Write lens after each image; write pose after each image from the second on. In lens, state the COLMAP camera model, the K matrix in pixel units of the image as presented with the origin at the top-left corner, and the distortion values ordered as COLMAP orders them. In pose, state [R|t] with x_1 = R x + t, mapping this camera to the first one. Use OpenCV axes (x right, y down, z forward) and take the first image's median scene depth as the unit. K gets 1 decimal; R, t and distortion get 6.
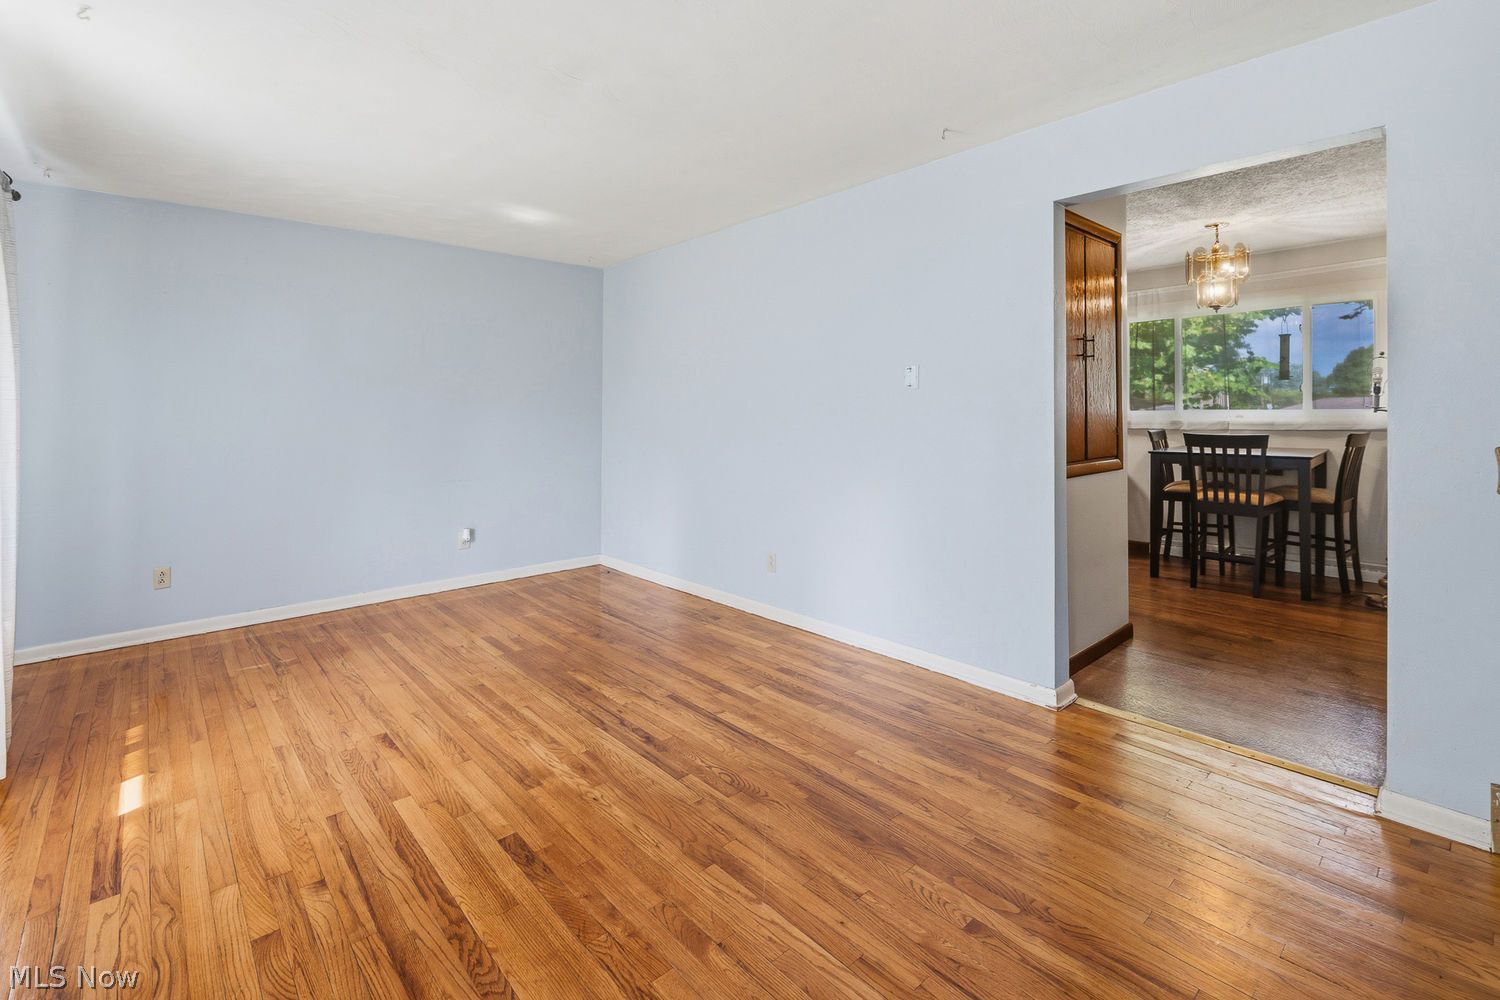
lens RADIAL K [[650.8, 0, 750.0], [0, 650.8, 500.0], [0, 0, 1]] dist [0.001840, -0.000130]
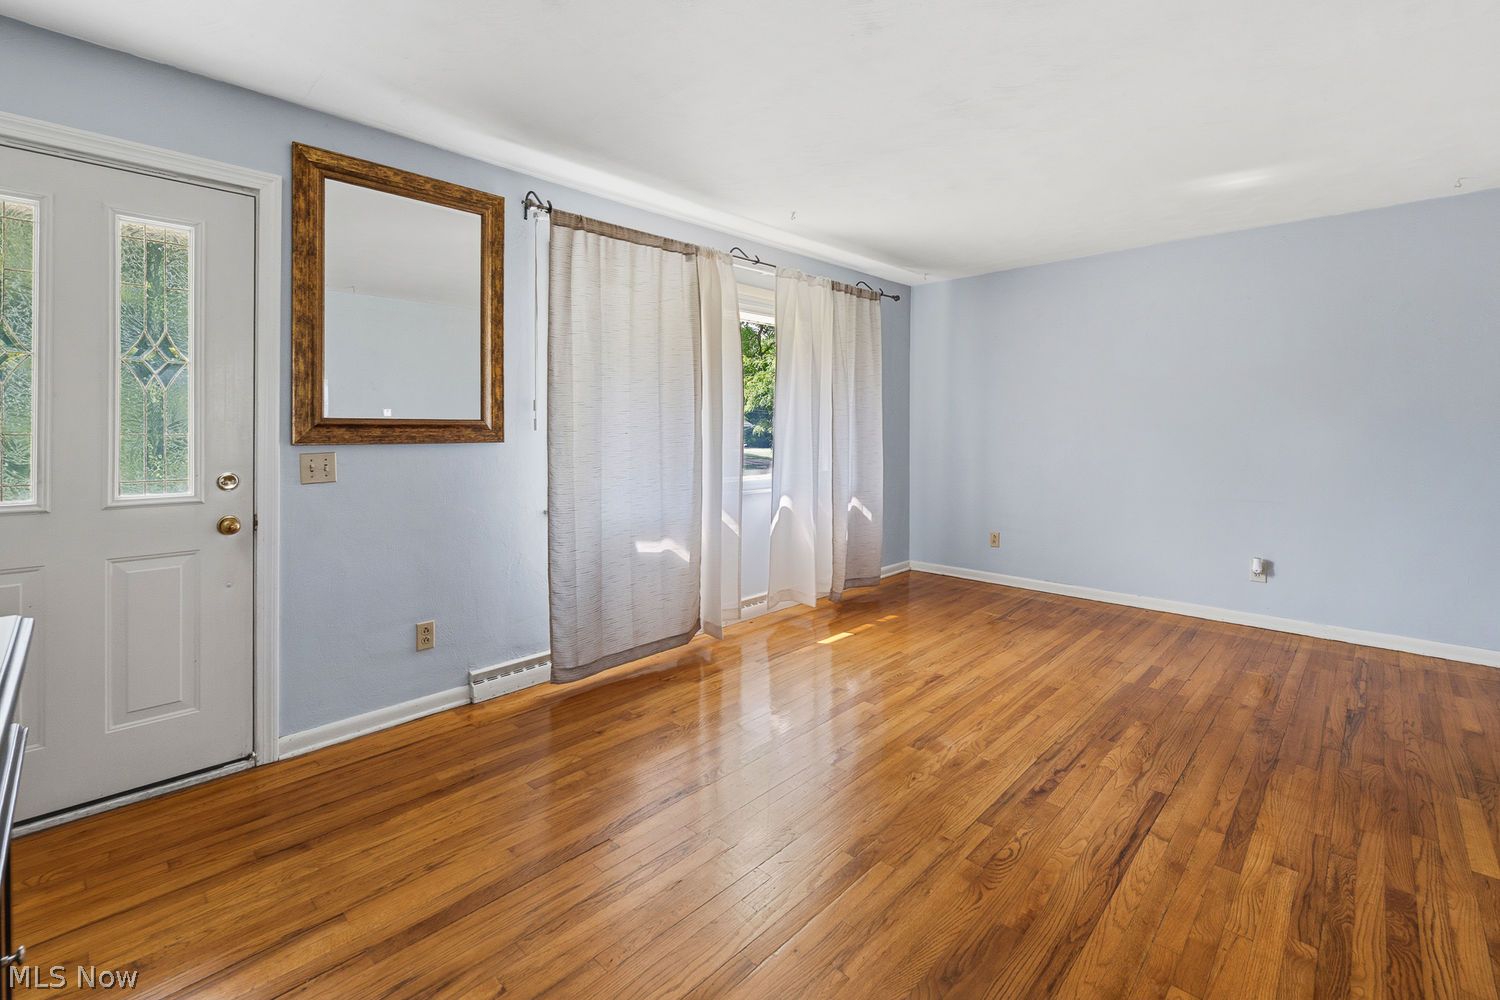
lens RADIAL K [[650.8, 0, 750.0], [0, 650.8, 500.0], [0, 0, 1]] dist [0.001840, -0.000130]
pose [[0.080677, 0.113366, -0.990272, 0.639732], [-0.125393, 0.986772, 0.102749, -0.064415], [0.988821, 0.115883, 0.093825, 0.479734]]
